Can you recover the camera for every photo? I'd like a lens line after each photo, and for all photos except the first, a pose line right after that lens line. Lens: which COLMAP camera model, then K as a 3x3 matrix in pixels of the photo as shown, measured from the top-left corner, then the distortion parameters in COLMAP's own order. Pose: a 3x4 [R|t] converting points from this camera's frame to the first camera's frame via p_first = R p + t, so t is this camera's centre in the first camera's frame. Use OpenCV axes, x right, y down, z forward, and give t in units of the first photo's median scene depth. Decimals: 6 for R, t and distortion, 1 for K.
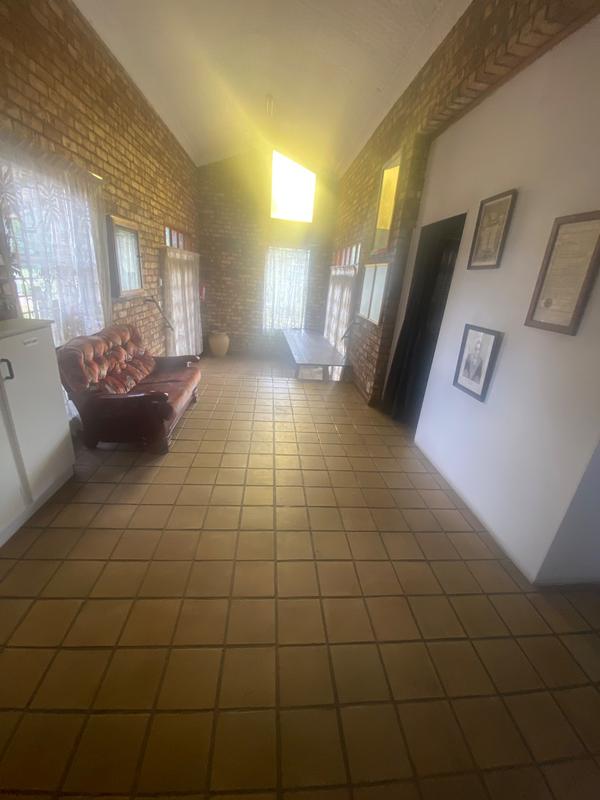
lens RADIAL K [[325.4, 0, 304.2], [0, 325.4, 398.5], [0, 0, 1]] dist [0.030654, -0.027776]
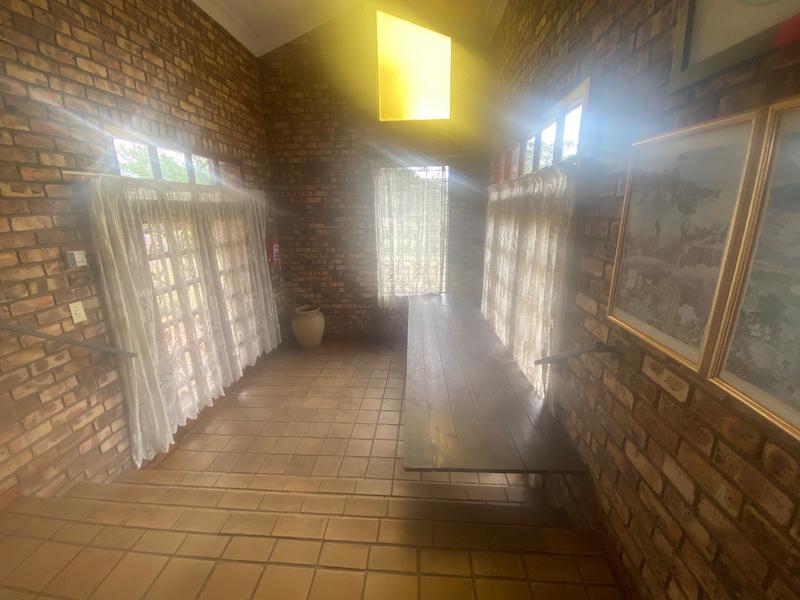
lens RADIAL K [[325.4, 0, 397.6], [0, 325.4, 300.4], [0, 0, 1]] dist [0.030654, -0.027776]
pose [[0.982585, -0.052797, -0.178154, 0.020665], [0.035567, 0.994495, -0.098562, -0.160174], [0.182377, 0.090510, 0.979054, 0.438786]]
